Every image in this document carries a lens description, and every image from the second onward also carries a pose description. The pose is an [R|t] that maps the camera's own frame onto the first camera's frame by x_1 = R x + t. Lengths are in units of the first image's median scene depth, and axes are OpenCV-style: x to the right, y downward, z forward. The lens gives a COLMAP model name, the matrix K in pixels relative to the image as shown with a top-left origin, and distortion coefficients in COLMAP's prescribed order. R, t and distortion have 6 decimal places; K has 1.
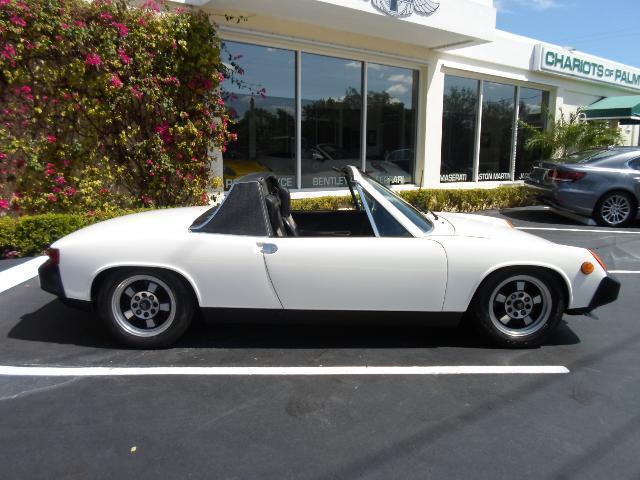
lens RADIAL K [[490.5, 0, 316.1], [0, 490.5, 236.5], [0, 0, 1]] dist [-0.026805, -0.003366]
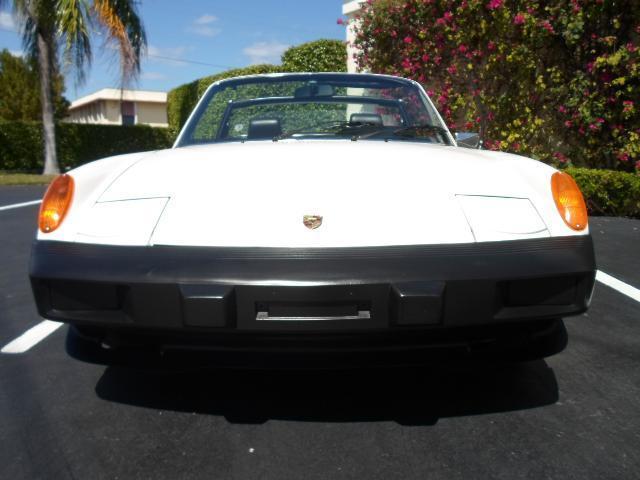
lens RADIAL K [[520.9, 0, 319.9], [0, 520.9, 237.1], [0, 0, 1]] dist [0.016107, -0.058081]
pose [[-0.006677, 0.154355, -0.987993, 0.550161], [-0.161673, 0.974850, 0.153394, -0.017414], [0.986822, 0.160756, 0.018446, 0.643537]]
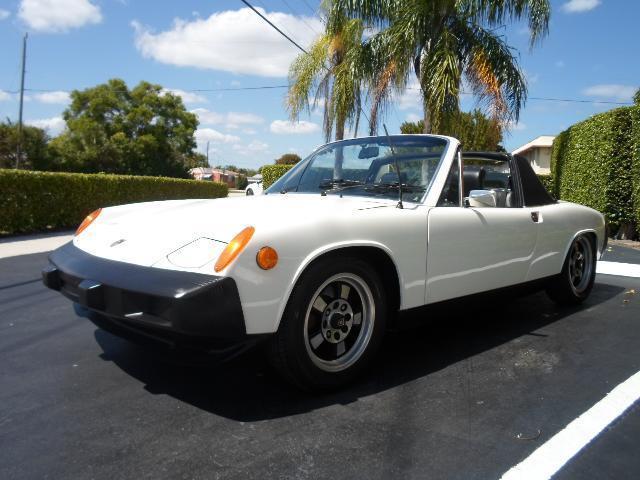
lens RADIAL K [[520.9, 0, 319.7], [0, 520.9, 239.1], [0, 0, 1]] dist [0.016107, -0.058081]
pose [[-0.741192, 0.032969, -0.670483, 0.470649], [-0.145149, 0.967295, 0.208020, -0.090681], [0.655413, 0.251503, -0.712166, 1.005008]]
